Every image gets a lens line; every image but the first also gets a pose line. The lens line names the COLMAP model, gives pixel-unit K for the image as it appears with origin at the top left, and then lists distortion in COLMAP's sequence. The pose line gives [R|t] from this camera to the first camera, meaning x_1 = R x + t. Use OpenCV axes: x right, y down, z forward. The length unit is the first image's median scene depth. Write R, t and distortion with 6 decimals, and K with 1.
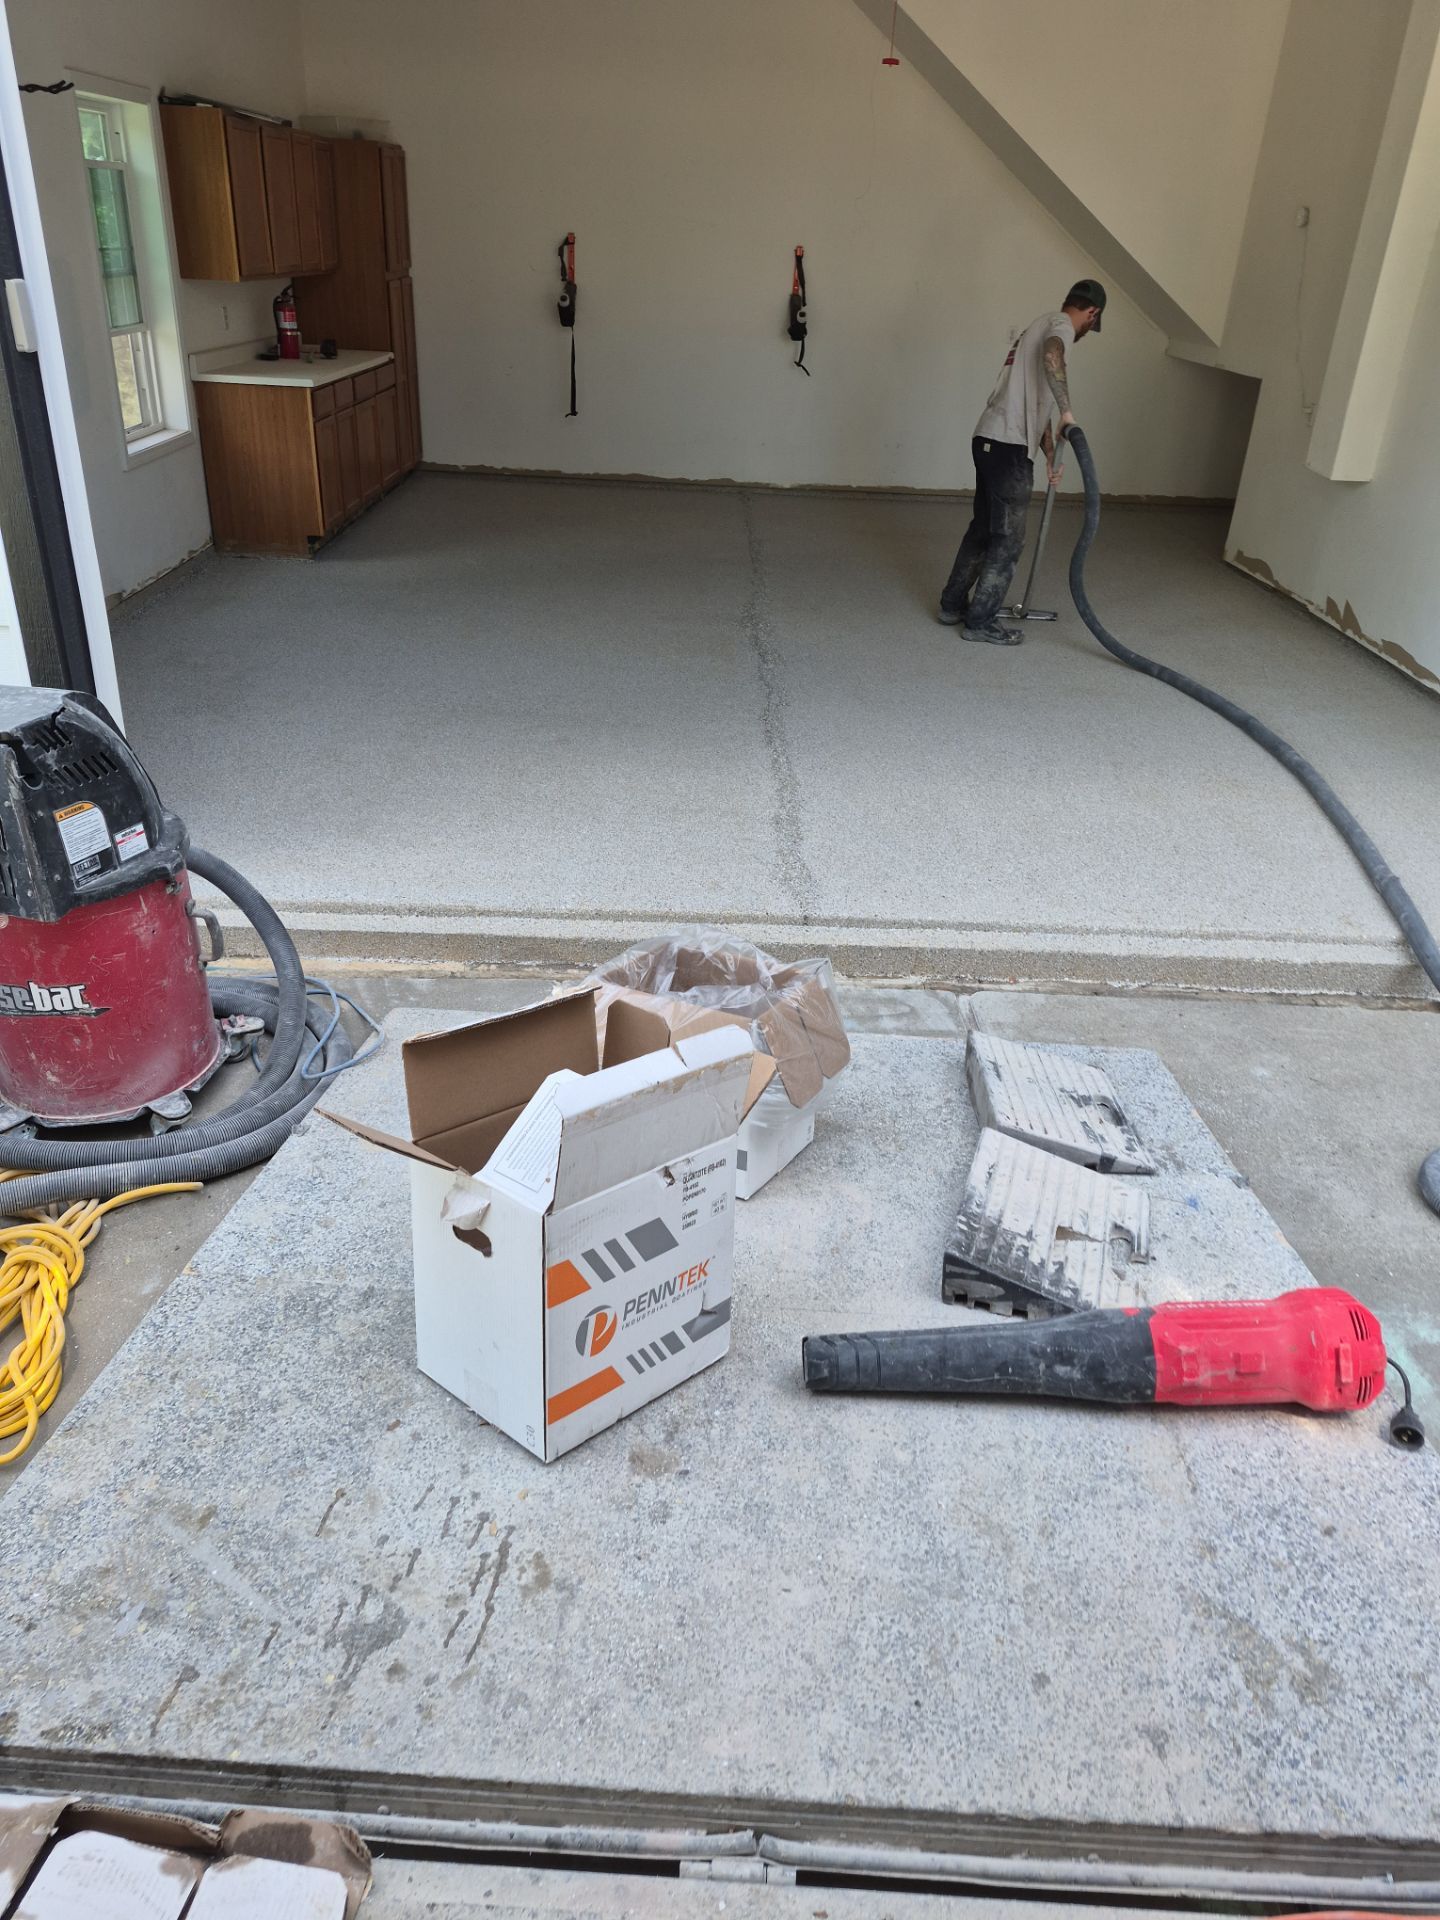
lens RADIAL K [[1319.3, 0, 720.0], [0, 1319.3, 960.0], [0, 0, 1]] dist [0.037384, -0.086328]
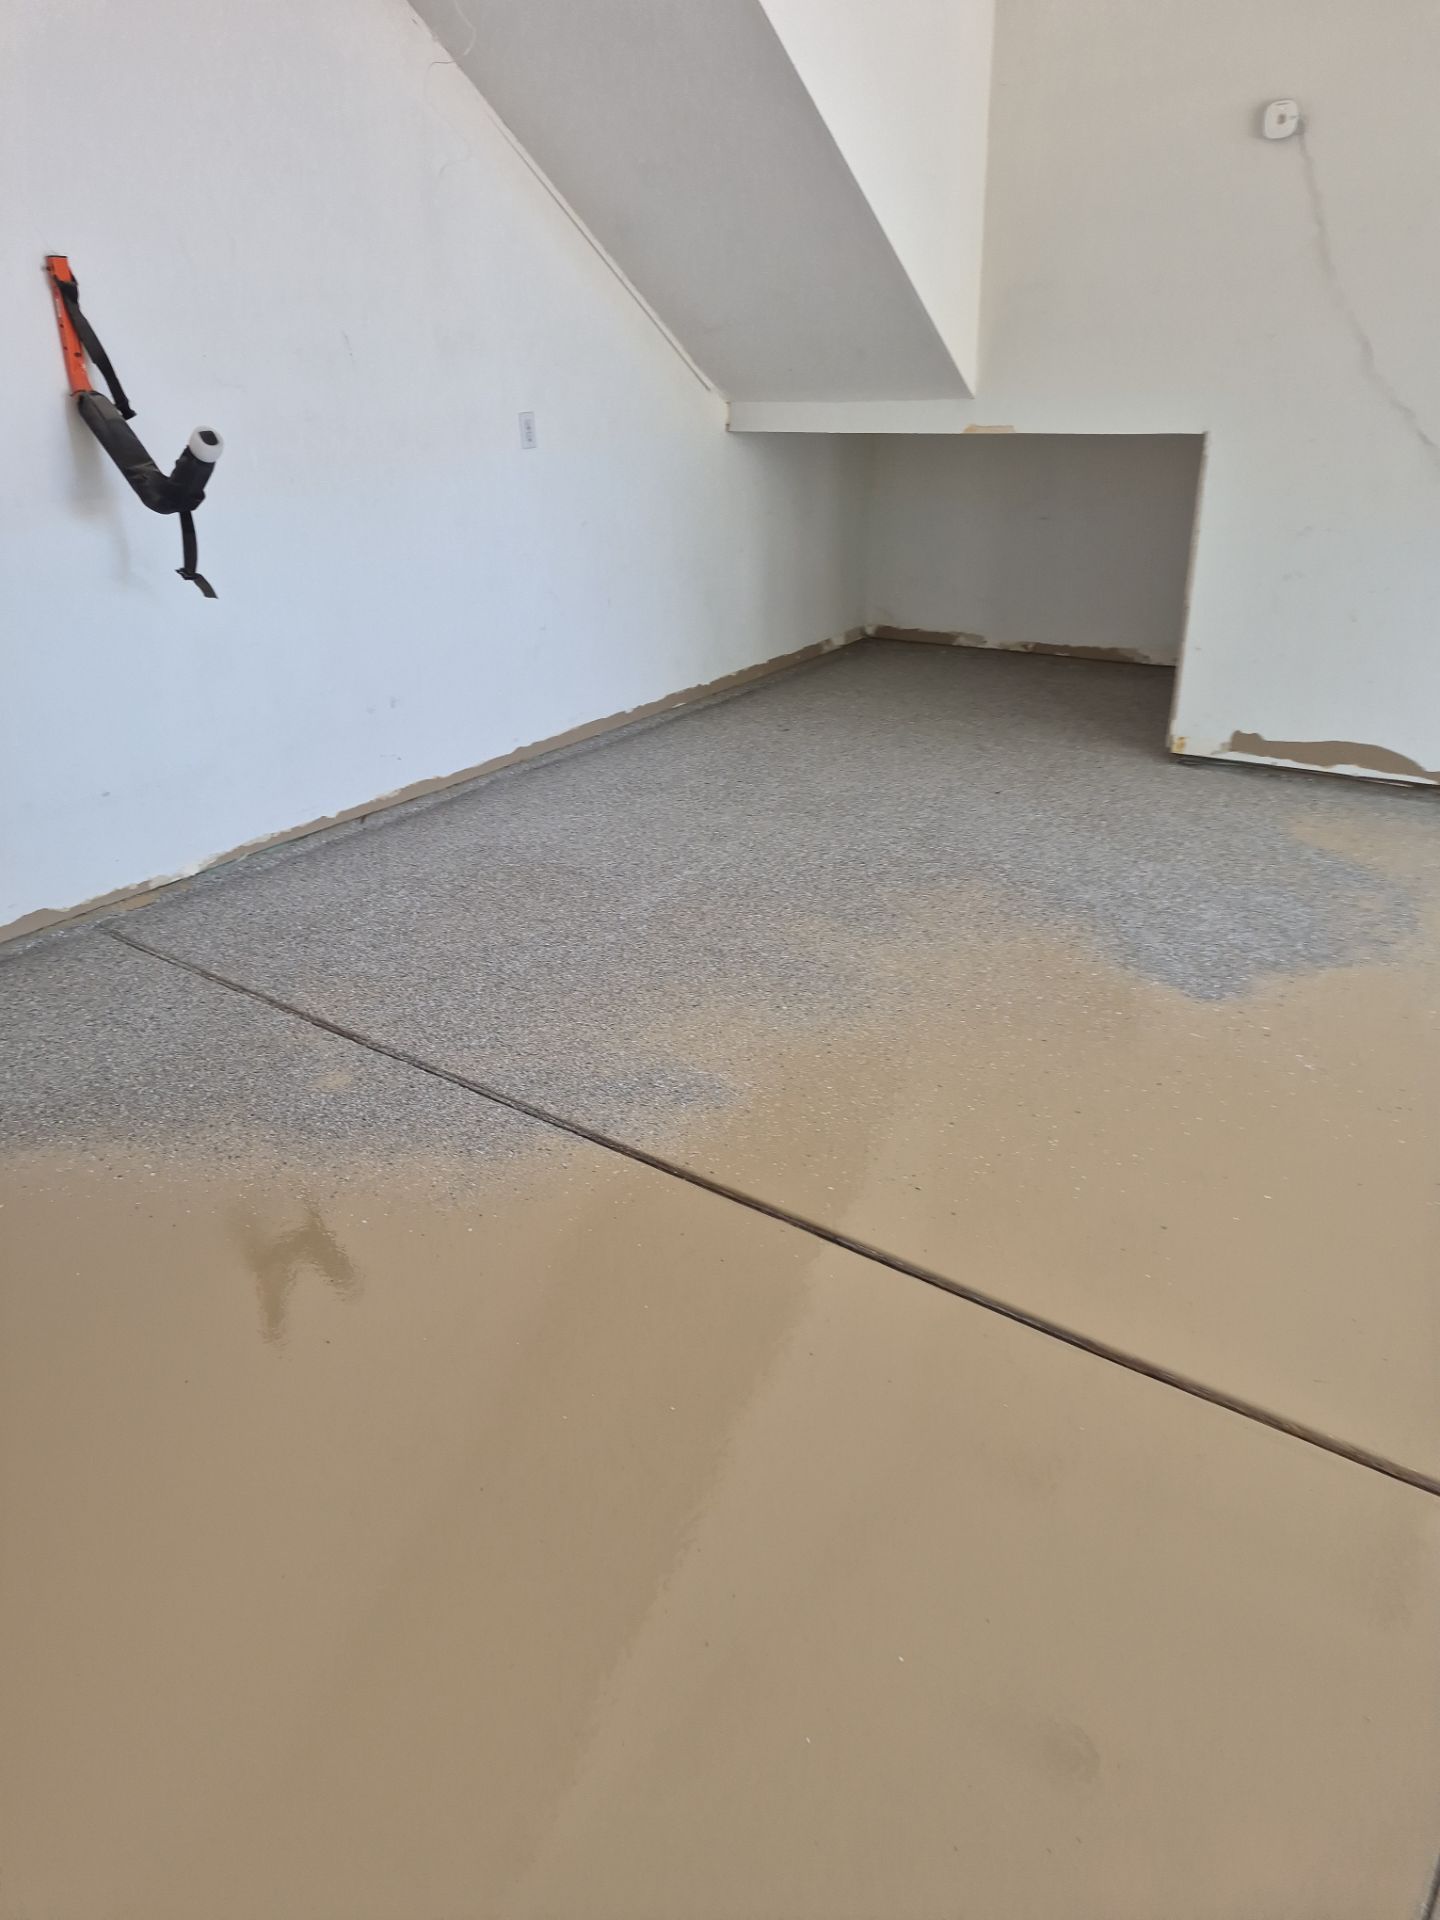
lens RADIAL K [[1319.3, 0, 720.0], [0, 1319.3, 960.0], [0, 0, 1]] dist [0.037384, -0.086328]
pose [[0.577665, -0.396611, 0.713445, -0.186062], [0.439175, 0.887752, 0.137917, -0.428013], [-0.688061, 0.233658, 0.687005, 0.849308]]
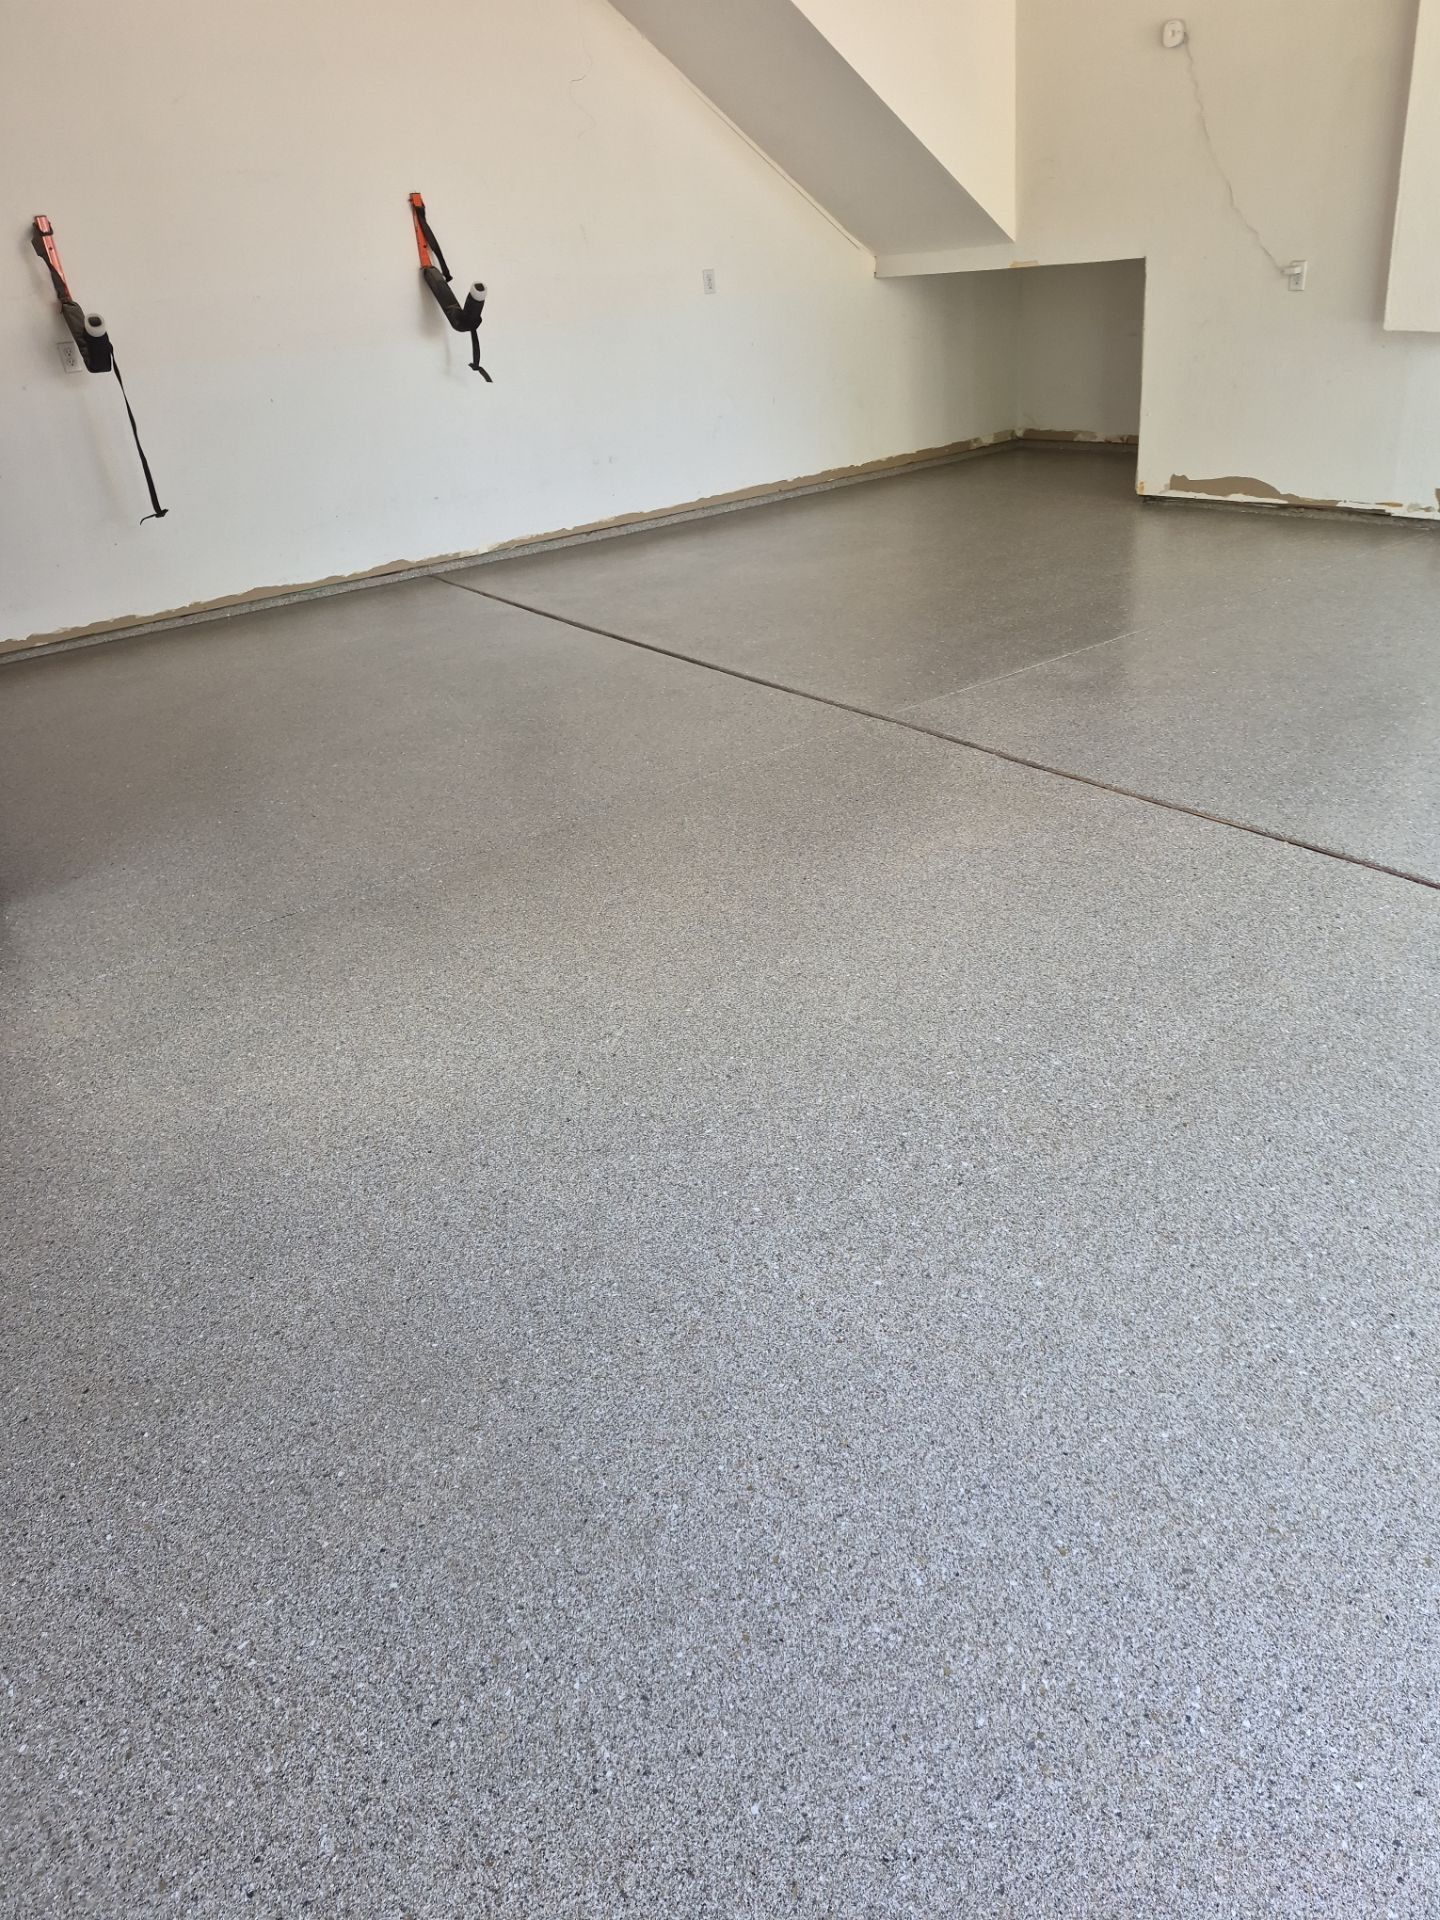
lens RADIAL K [[1319.3, 0, 720.0], [0, 1319.3, 960.0], [0, 0, 1]] dist [0.037384, -0.086328]
pose [[0.799123, -0.378985, 0.466661, -0.322132], [0.391934, 0.917045, 0.073594, -0.224480], [-0.455840, 0.124090, 0.881369, 0.500781]]
